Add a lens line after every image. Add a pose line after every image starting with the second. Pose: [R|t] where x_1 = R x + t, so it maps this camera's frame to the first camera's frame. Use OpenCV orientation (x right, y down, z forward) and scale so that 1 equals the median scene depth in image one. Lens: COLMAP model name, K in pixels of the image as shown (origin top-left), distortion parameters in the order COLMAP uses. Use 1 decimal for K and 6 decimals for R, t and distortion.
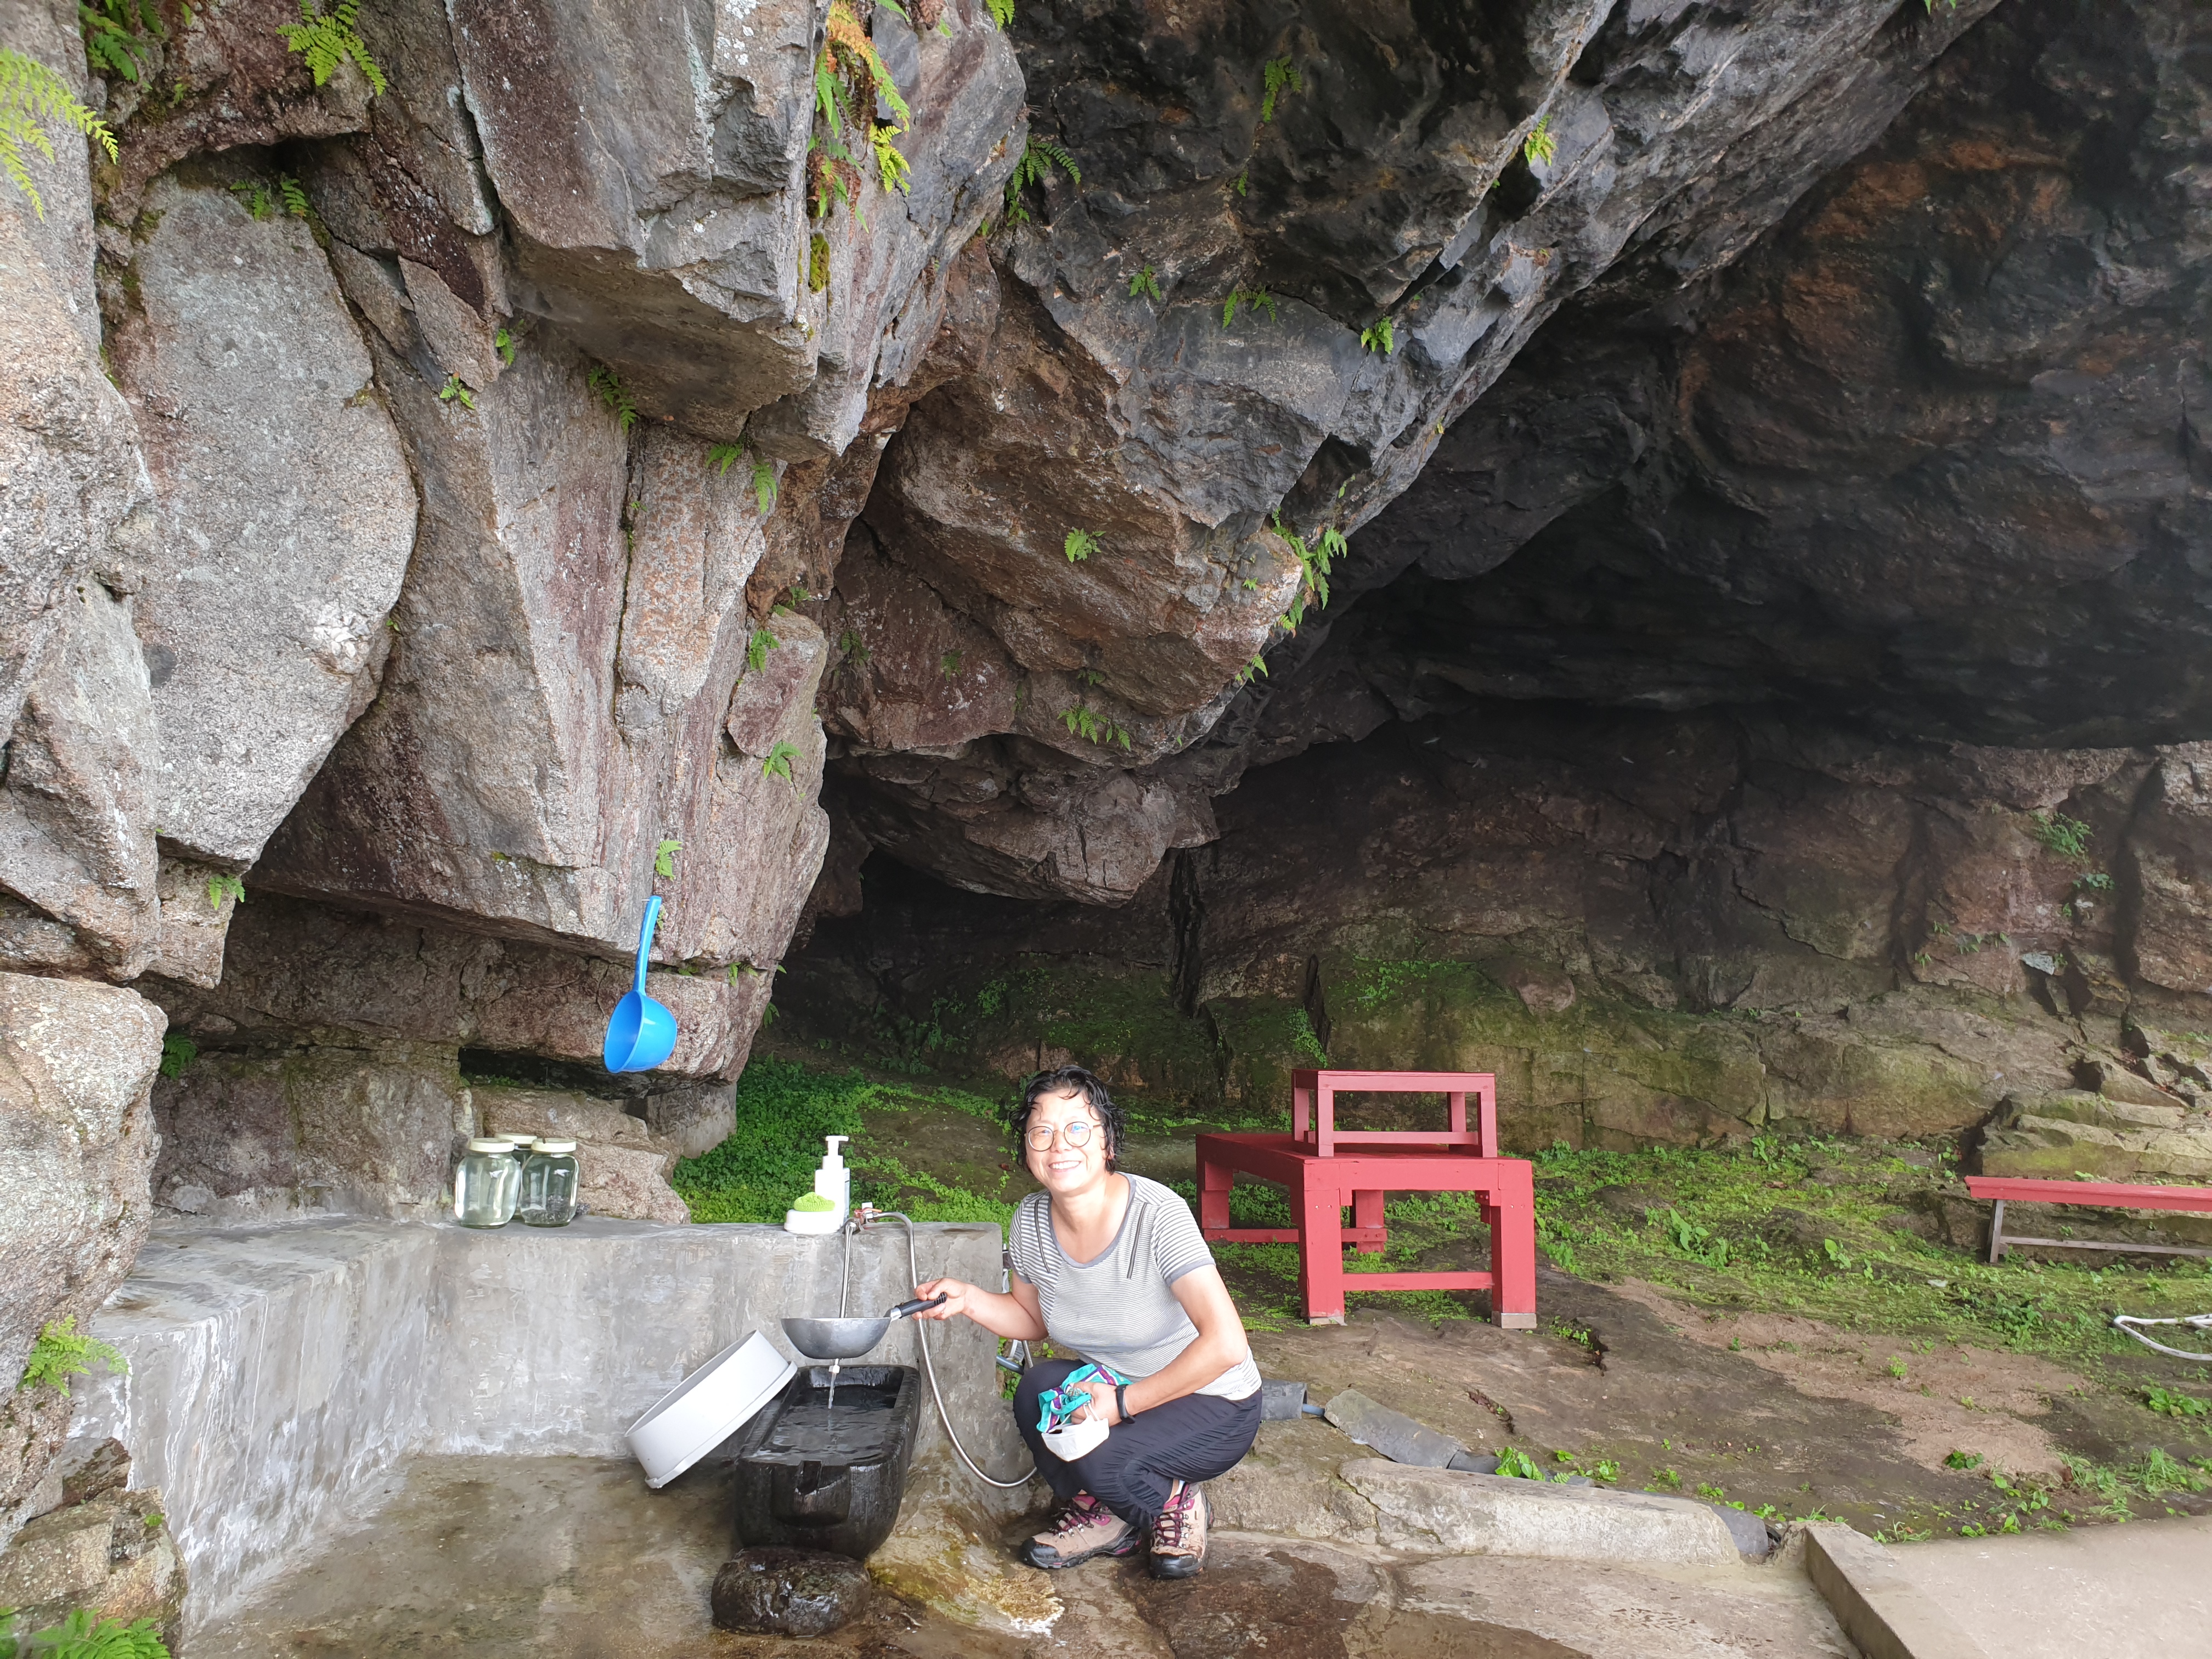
lens RADIAL K [[1696.8, 0, 1108.9], [0, 1696.8, 825.7], [0, 0, 1]] dist [0.001564, -0.001715]
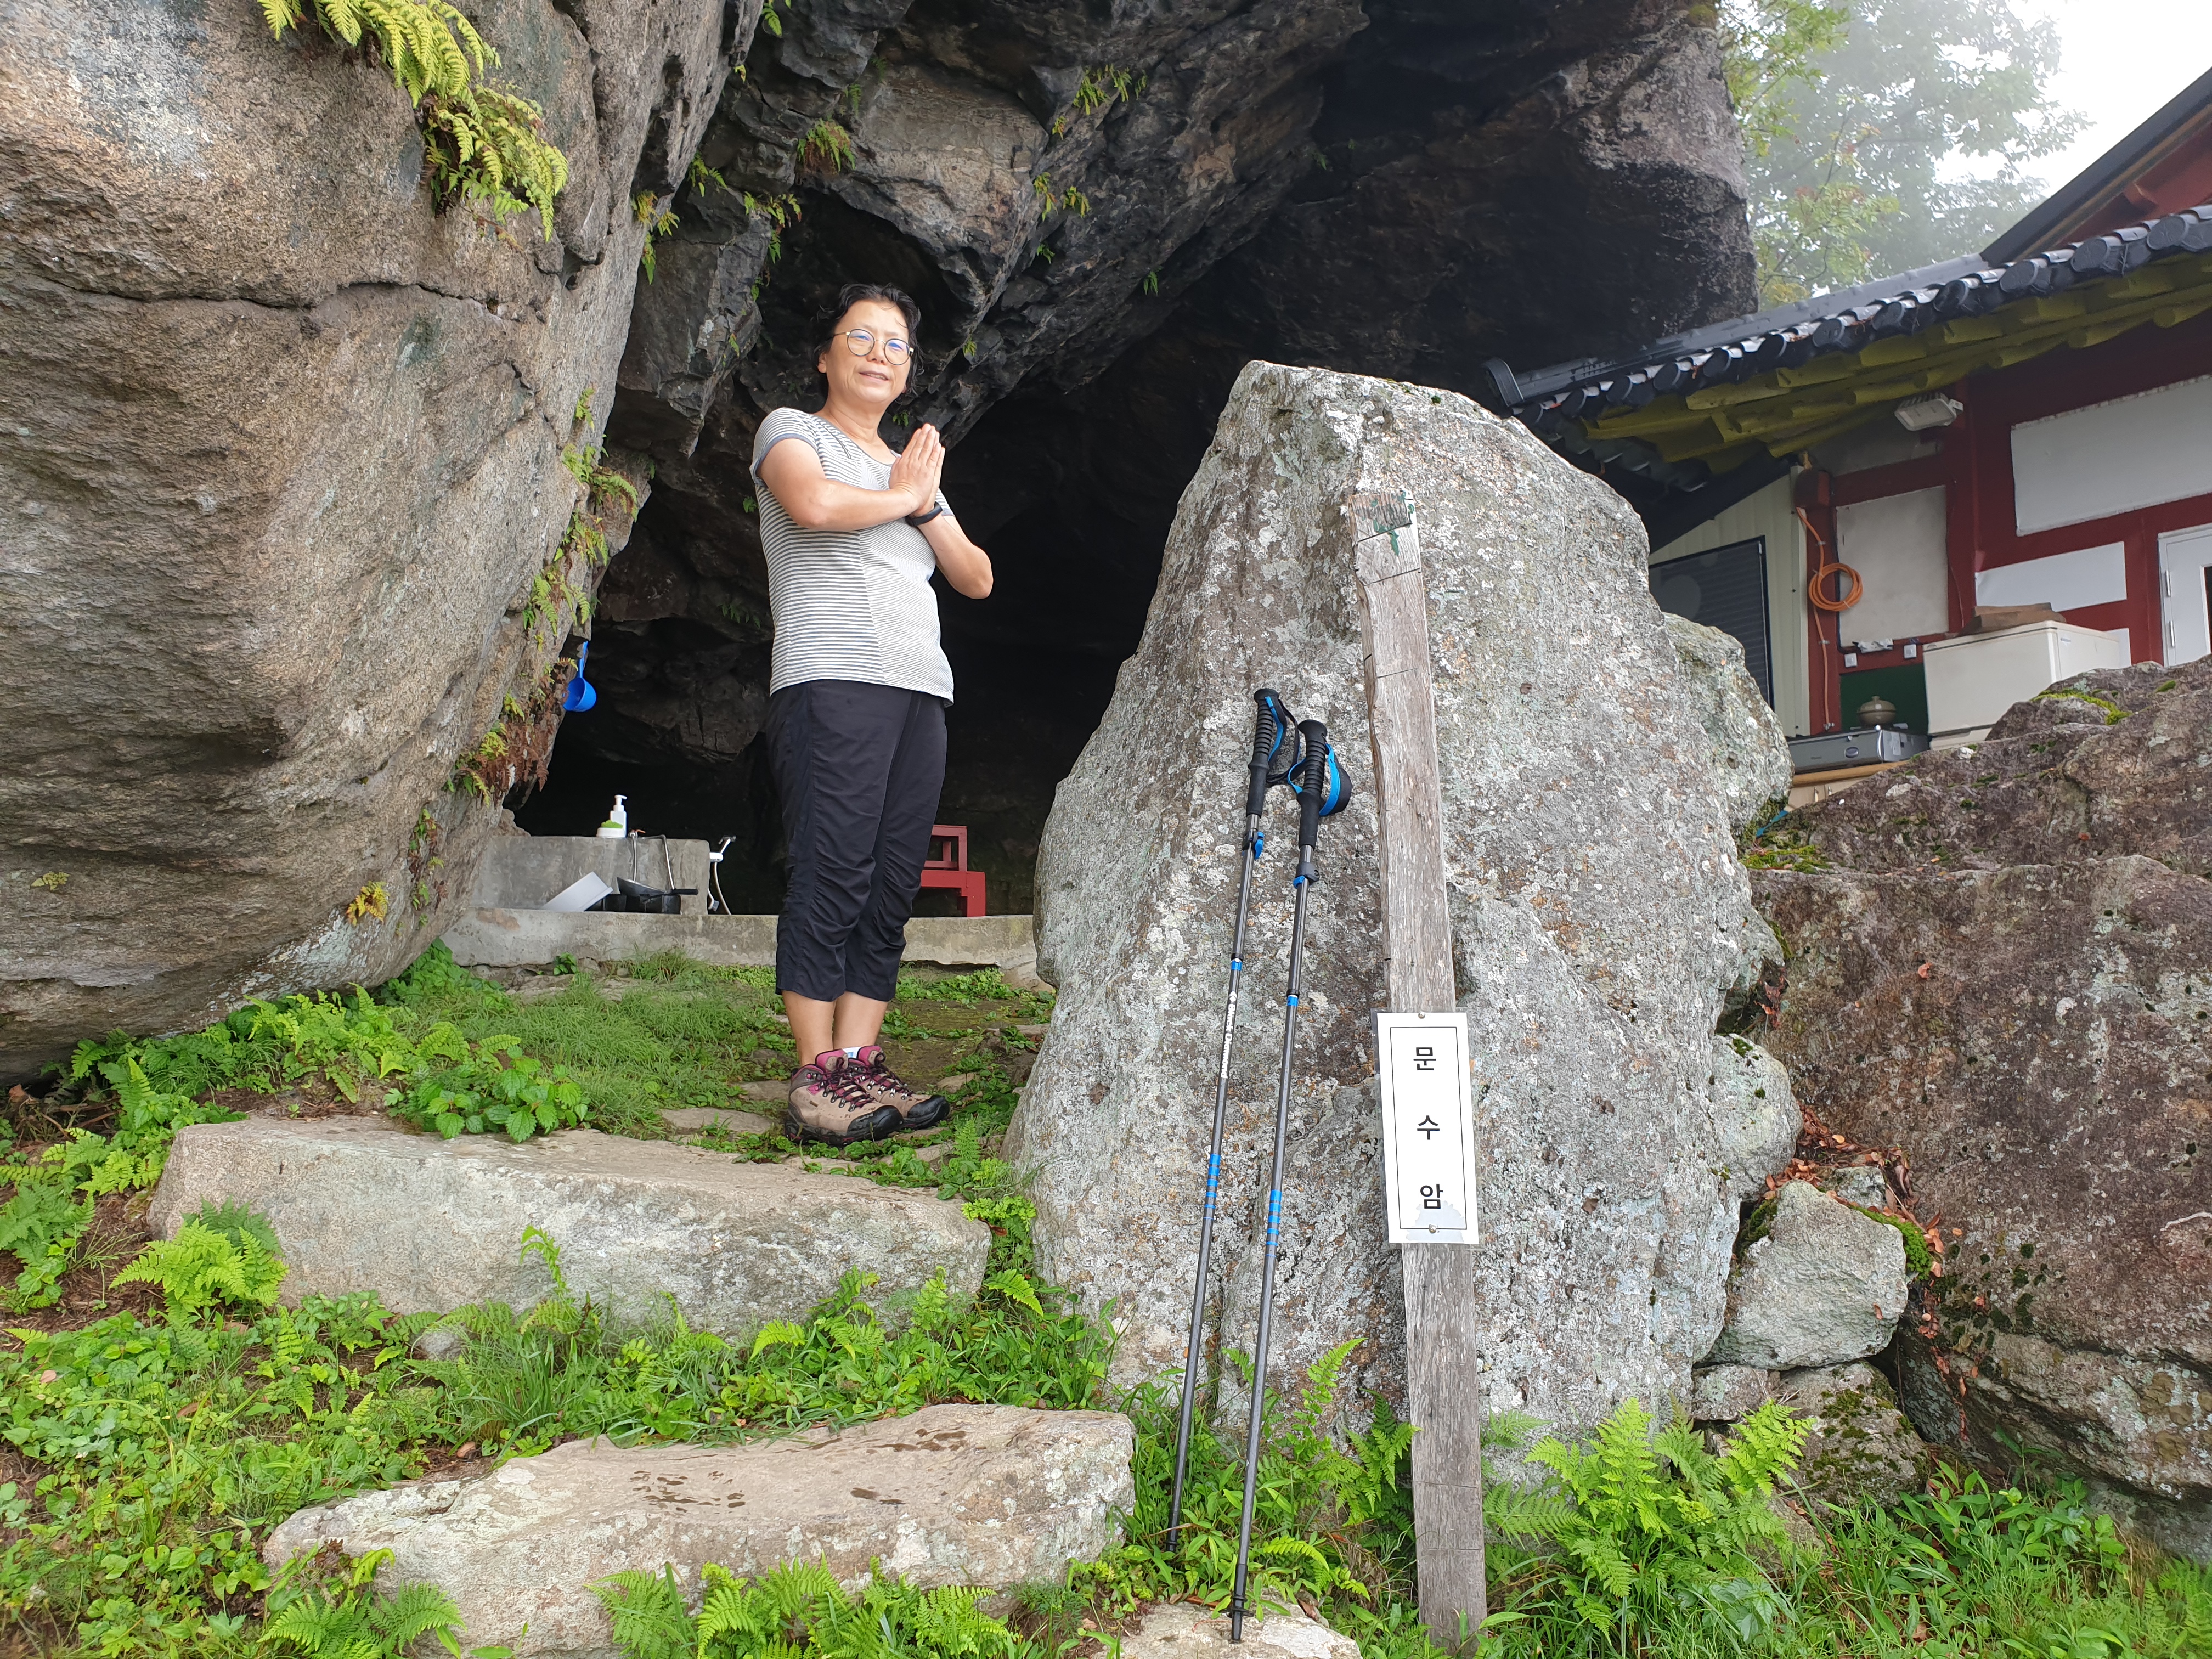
lens RADIAL K [[1696.8, 0, 1101.8], [0, 1696.8, 827.0], [0, 0, 1]] dist [0.001564, -0.001715]
pose [[0.964216, 0.019963, 0.264364, -0.146084], [-0.019840, 0.999798, -0.003134, 0.220570], [-0.264373, -0.002223, 0.964418, -1.085317]]
